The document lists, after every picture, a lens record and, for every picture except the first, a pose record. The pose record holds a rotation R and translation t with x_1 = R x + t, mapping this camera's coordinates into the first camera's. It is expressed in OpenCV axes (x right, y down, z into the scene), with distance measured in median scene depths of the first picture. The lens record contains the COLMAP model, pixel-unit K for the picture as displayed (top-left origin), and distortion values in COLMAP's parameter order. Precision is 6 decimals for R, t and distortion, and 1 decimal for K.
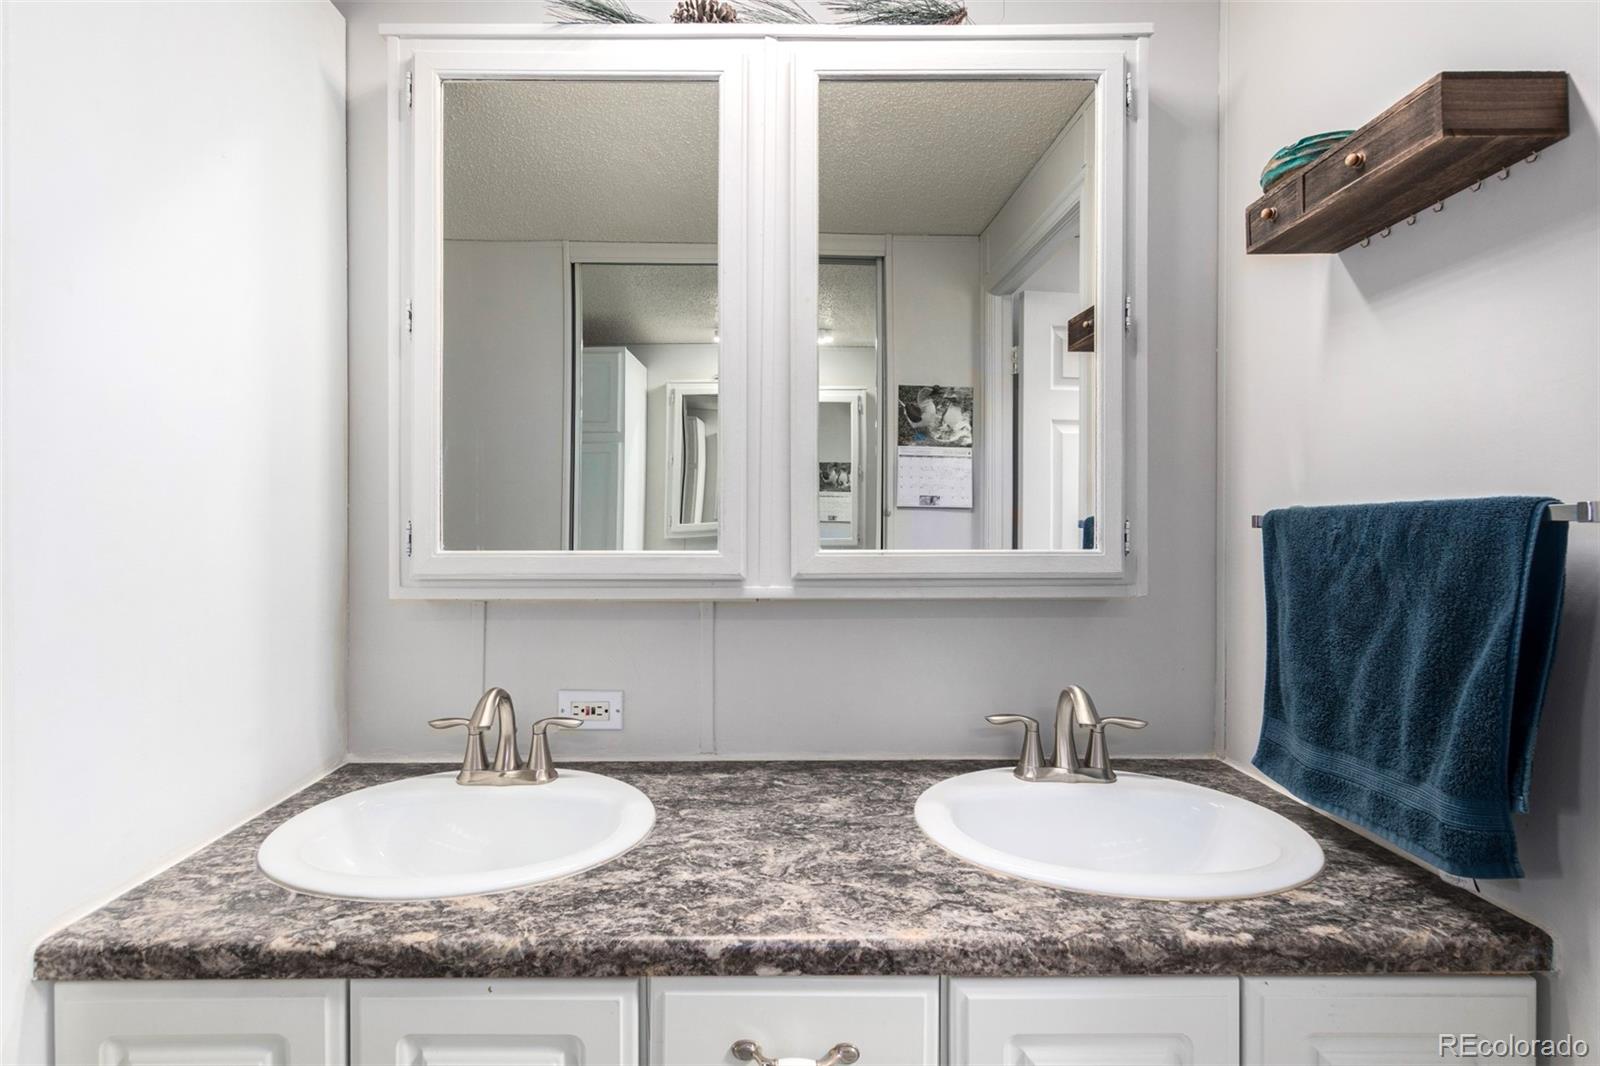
lens RADIAL K [[731.3, 0, 767.6], [0, 731.3, 521.9], [0, 0, 1]] dist [0.003263, -0.000001]
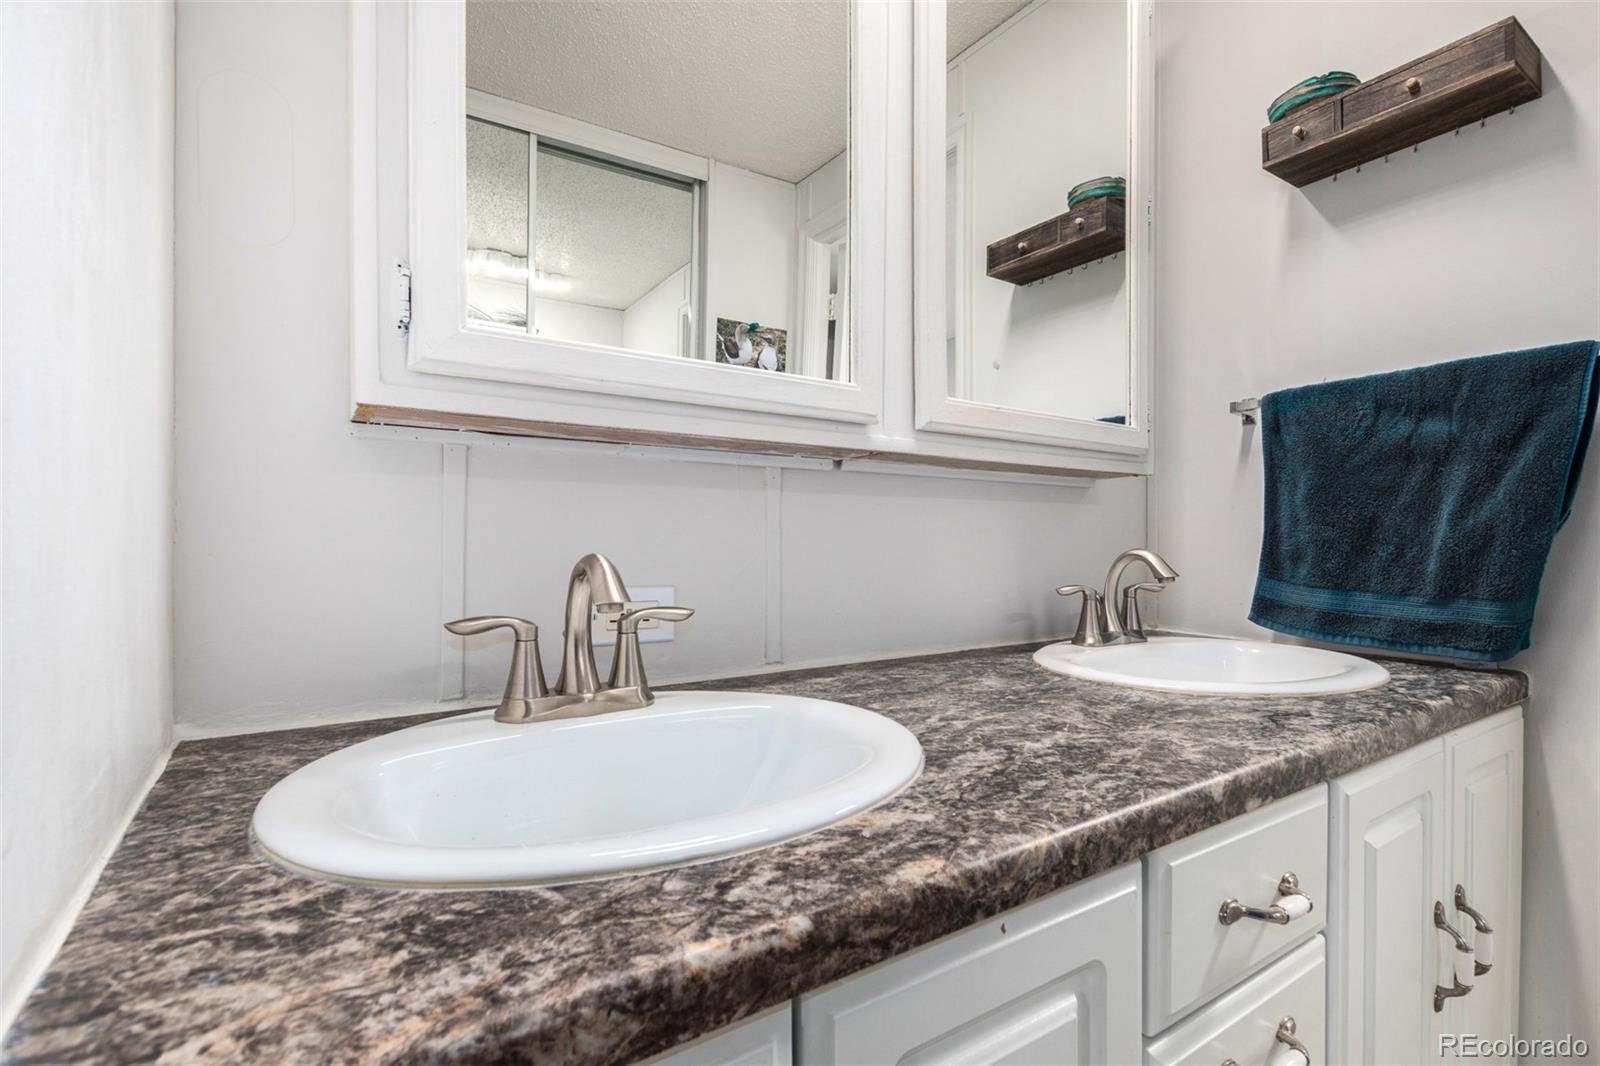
lens RADIAL K [[731.3, 0, 799.8], [0, 731.3, 537.8], [0, 0, 1]] dist [0.003263, -0.000001]
pose [[0.838904, 0.004046, 0.544264, -0.825016], [-0.007473, 0.999964, 0.004086, 0.308358], [-0.544228, -0.007495, 0.838904, 0.574457]]
